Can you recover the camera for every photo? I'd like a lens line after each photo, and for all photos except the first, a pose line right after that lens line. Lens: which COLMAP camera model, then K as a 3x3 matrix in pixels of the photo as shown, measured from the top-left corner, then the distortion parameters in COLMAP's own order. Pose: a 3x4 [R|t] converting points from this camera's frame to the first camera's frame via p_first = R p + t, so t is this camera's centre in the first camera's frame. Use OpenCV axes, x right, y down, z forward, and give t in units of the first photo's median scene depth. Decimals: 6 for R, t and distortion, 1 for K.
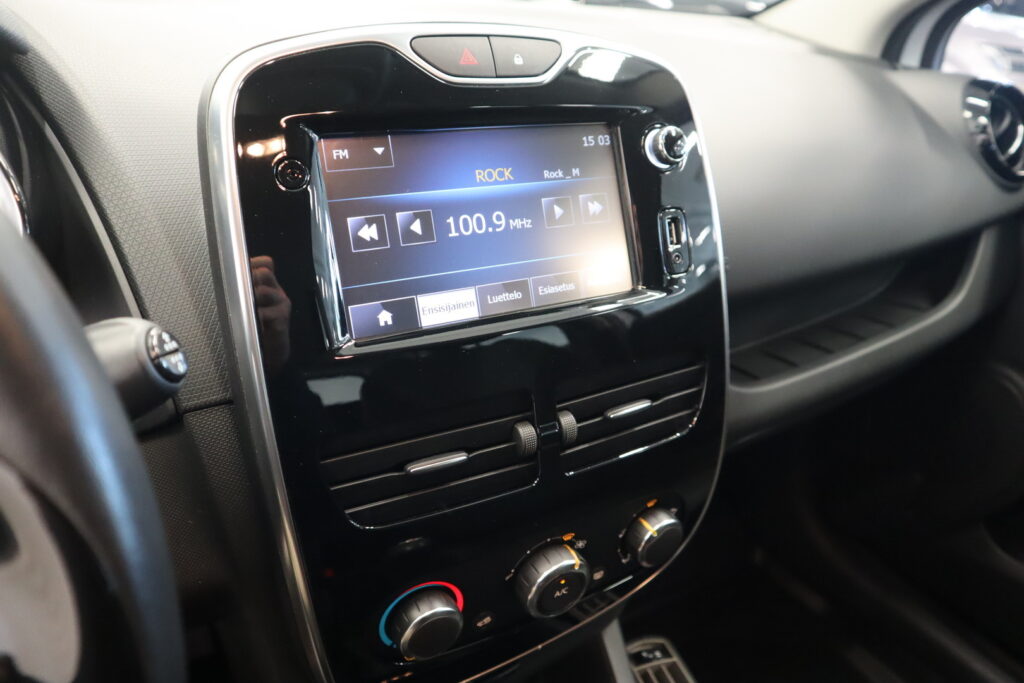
lens RADIAL K [[708.5, 0, 512.0], [0, 708.5, 341.5], [0, 0, 1]] dist [-0.126190, 0.080223]
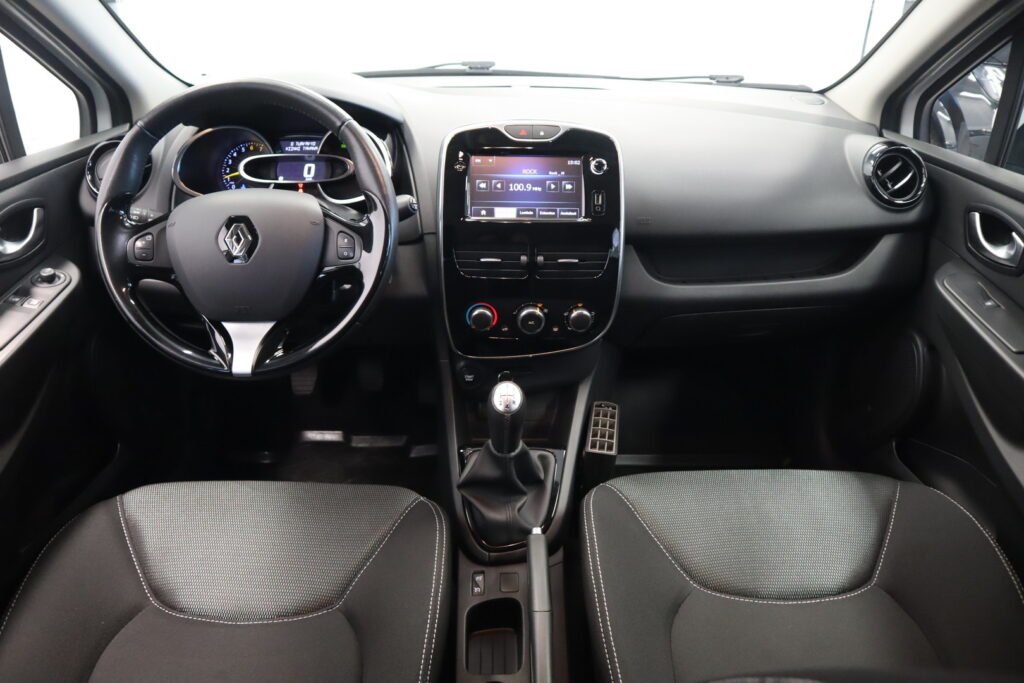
lens RADIAL K [[708.5, 0, 512.0], [0, 708.5, 341.5], [0, 0, 1]] dist [-0.126190, 0.080223]
pose [[0.883637, 0.173488, -0.434842, 1.303615], [-0.182339, 0.982997, 0.021656, 0.409891], [0.431206, 0.060152, 0.900246, -1.629762]]
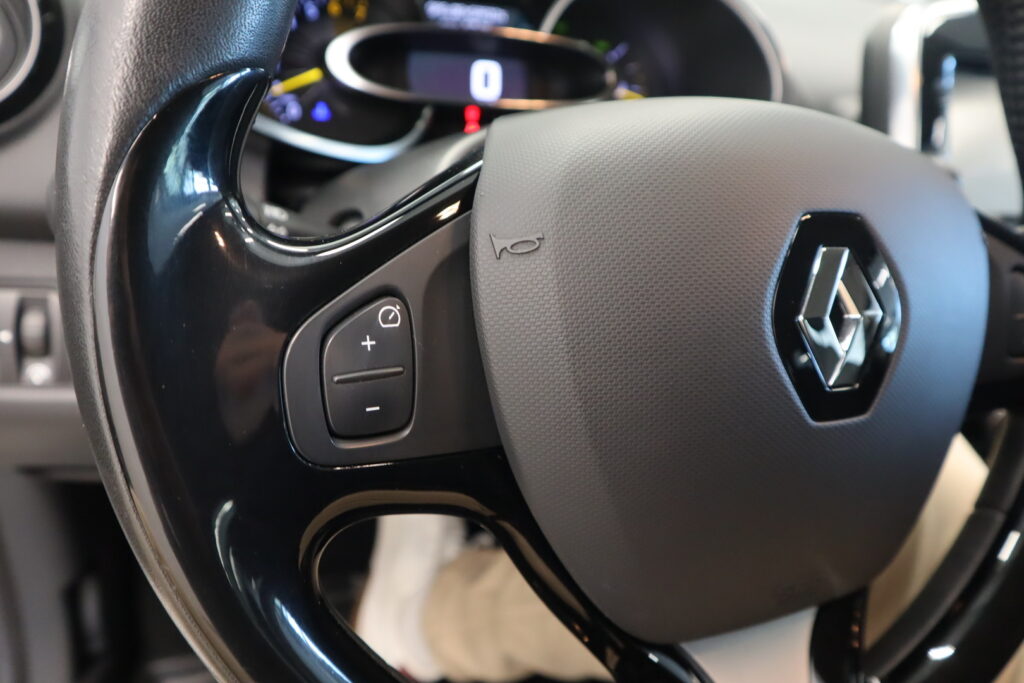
lens RADIAL K [[708.5, 0, 512.0], [0, 708.5, 341.5], [0, 0, 1]] dist [-0.126190, 0.080223]
pose [[0.987403, 0.132892, -0.085877, -0.864451], [-0.132195, 0.991128, 0.013777, 0.335233], [0.086946, -0.002251, 0.996210, -0.464413]]
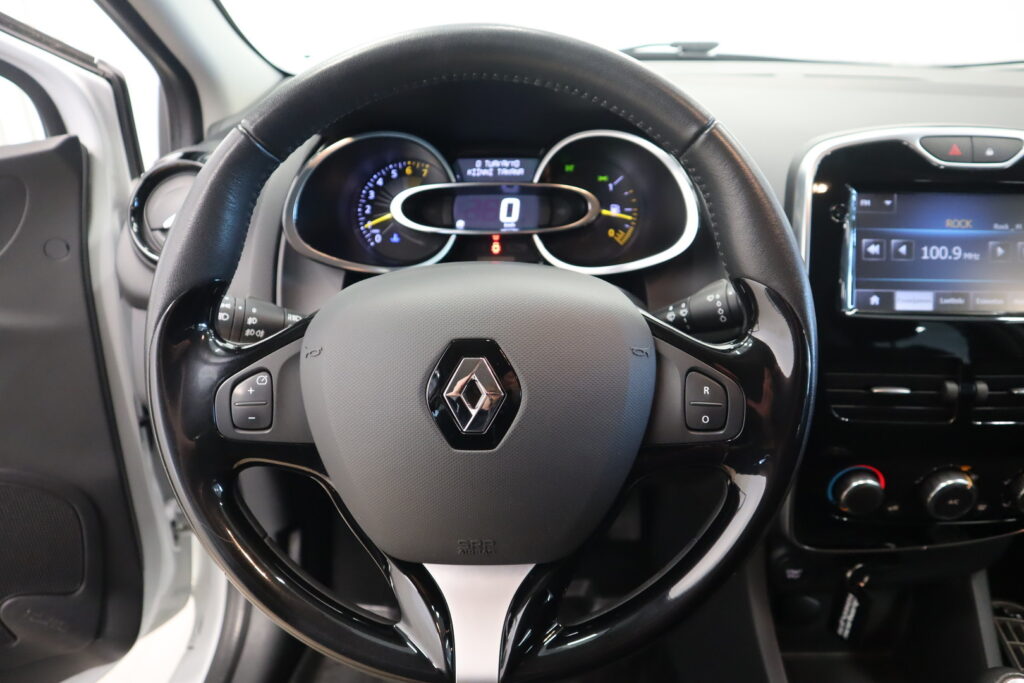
lens RADIAL K [[708.5, 0, 512.0], [0, 708.5, 341.5], [0, 0, 1]] dist [-0.126190, 0.080223]
pose [[0.858809, 0.170452, -0.483108, -0.104141], [-0.183771, 0.982764, 0.020056, 0.176647], [0.478200, 0.071557, 0.875331, -0.793579]]
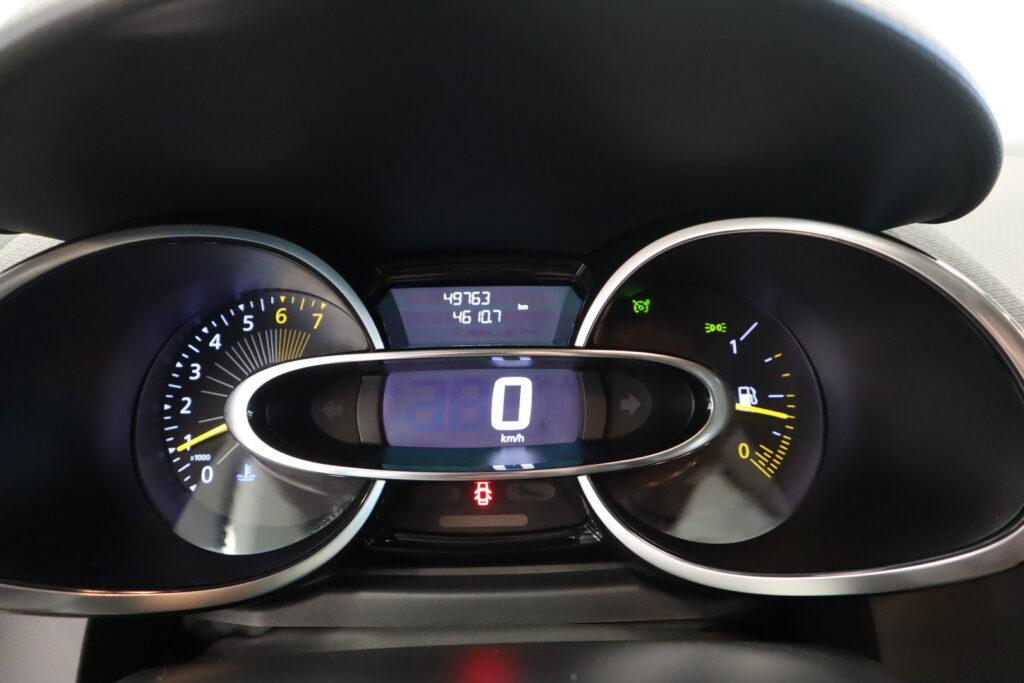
lens RADIAL K [[708.5, 0, 512.0], [0, 708.5, 341.5], [0, 0, 1]] dist [-0.126190, 0.080223]
pose [[0.882422, 0.089020, -0.461960, -0.716529], [-0.163504, 0.978755, -0.123714, -0.104009], [0.441133, 0.184700, 0.878230, 0.106834]]
